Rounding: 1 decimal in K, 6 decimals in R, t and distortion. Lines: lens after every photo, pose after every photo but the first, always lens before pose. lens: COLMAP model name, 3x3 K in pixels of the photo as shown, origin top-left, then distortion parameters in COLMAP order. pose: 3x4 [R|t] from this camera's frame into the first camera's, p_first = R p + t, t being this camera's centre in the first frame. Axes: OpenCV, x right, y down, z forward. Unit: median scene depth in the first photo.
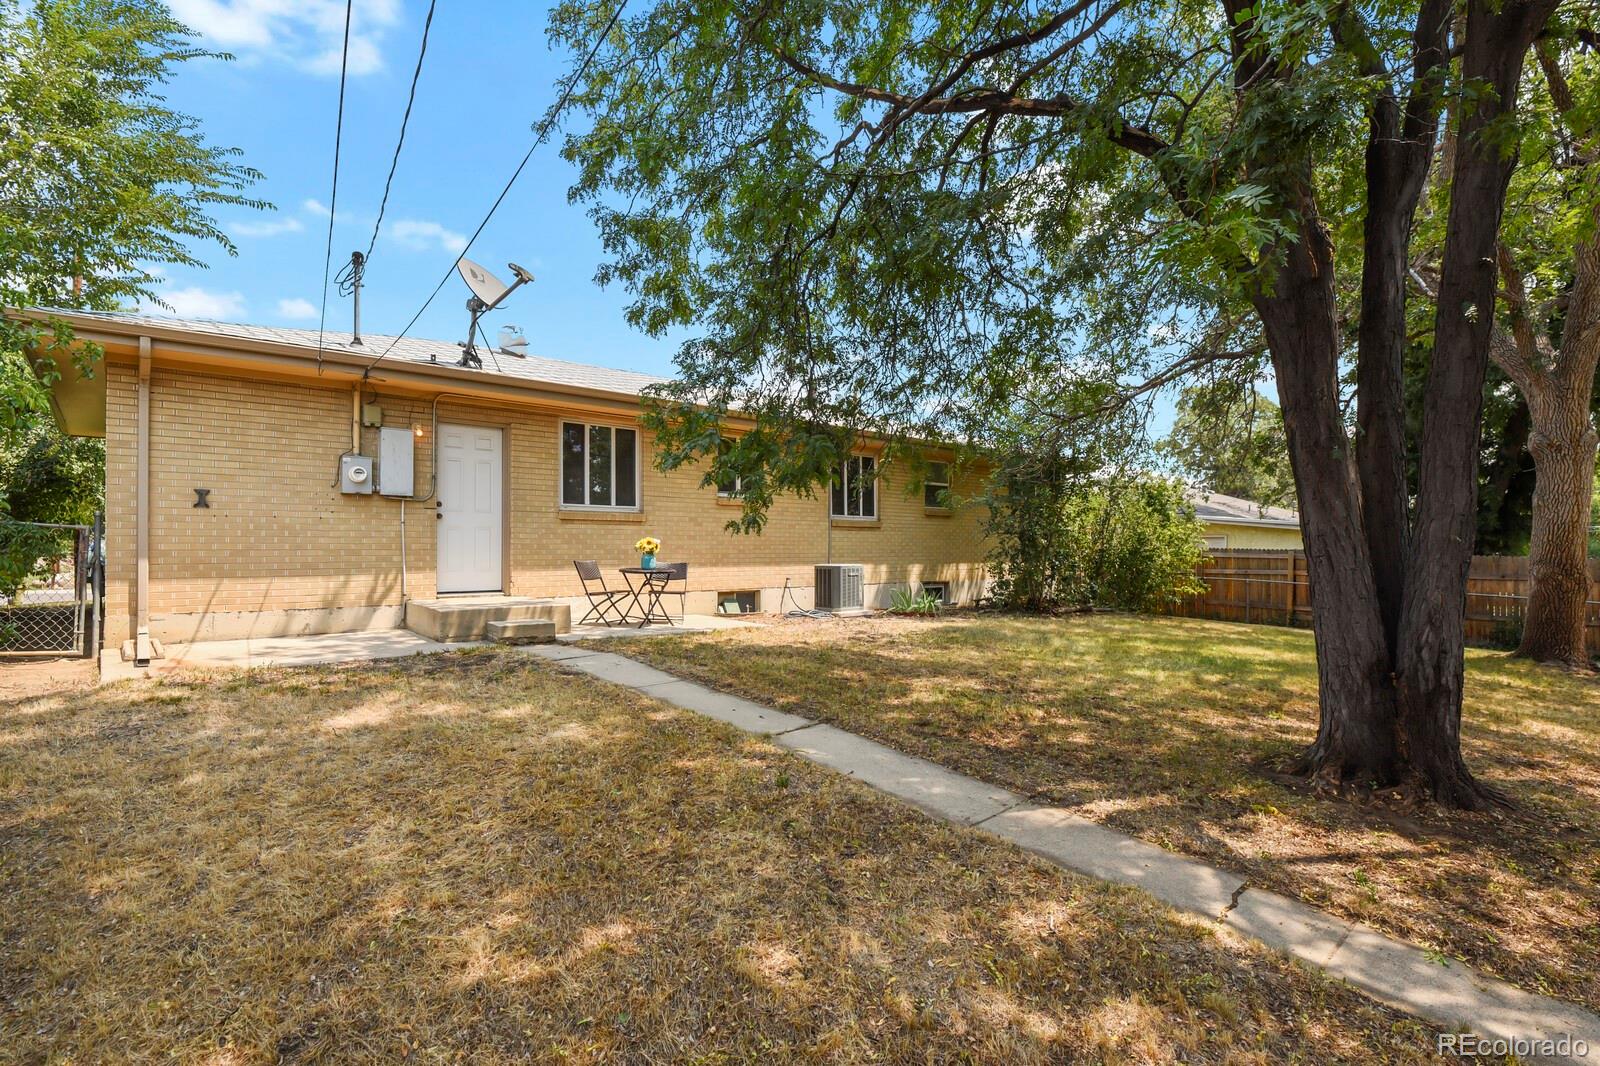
lens RADIAL K [[777.8, 0, 796.5], [0, 777.8, 541.4], [0, 0, 1]] dist [-0.021400, -0.000379]
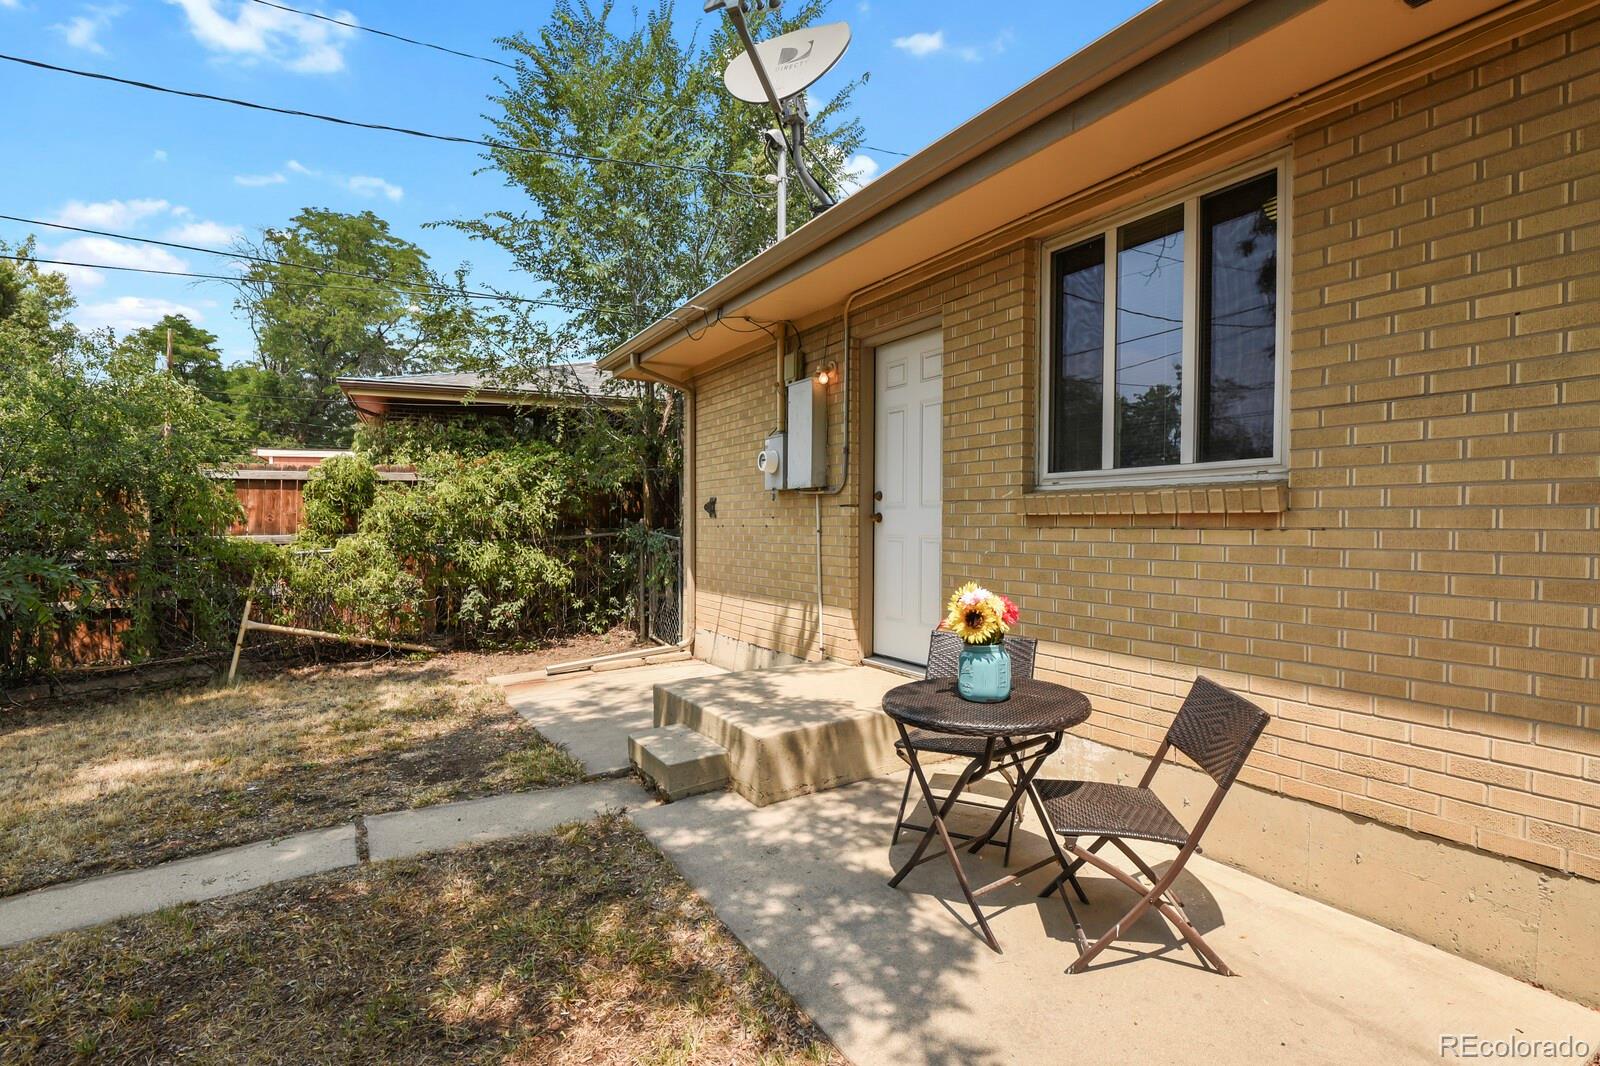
lens RADIAL K [[777.8, 0, 796.5], [0, 777.8, 541.4], [0, 0, 1]] dist [-0.021400, -0.000379]
pose [[-0.189268, 0.033309, -0.981360, 0.081339], [0.024078, 0.999281, 0.029273, -0.029526], [0.981630, -0.018088, -0.189934, 0.919403]]
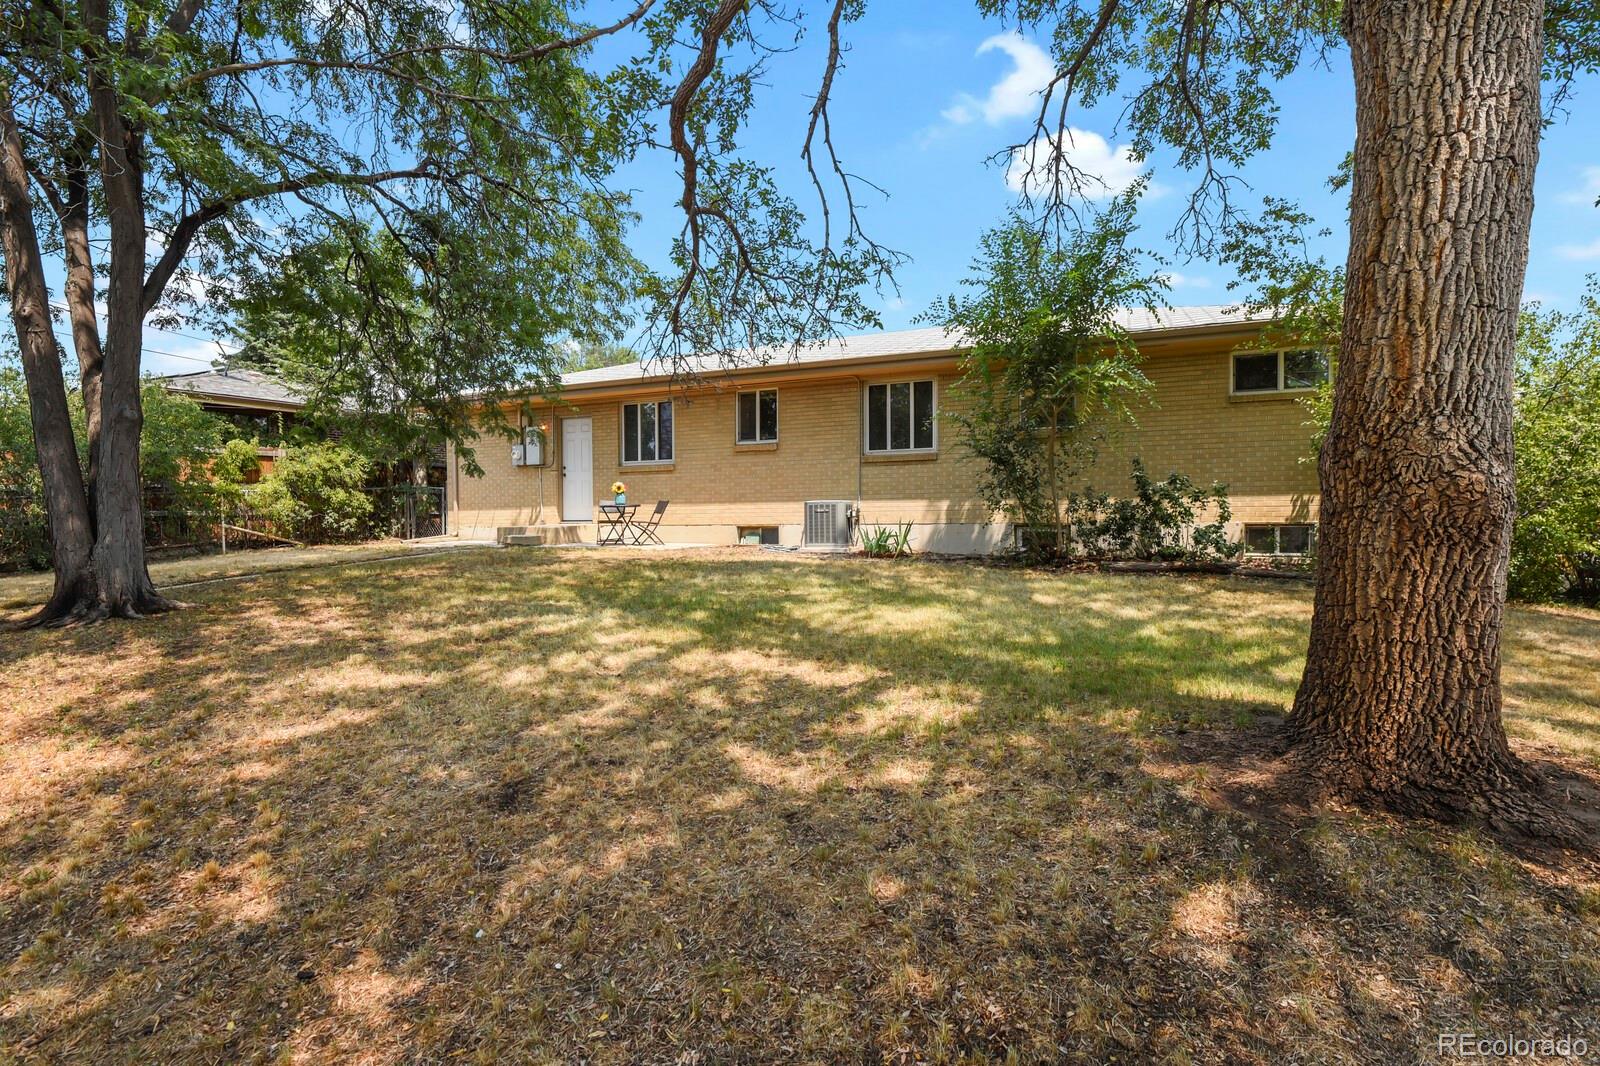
lens RADIAL K [[777.8, 0, 796.5], [0, 777.8, 541.4], [0, 0, 1]] dist [-0.021400, -0.000379]
pose [[0.436928, 0.025758, -0.899128, 1.118228], [0.023285, 0.998931, 0.039933, 0.048171], [0.899195, -0.038384, 0.435861, 0.626507]]
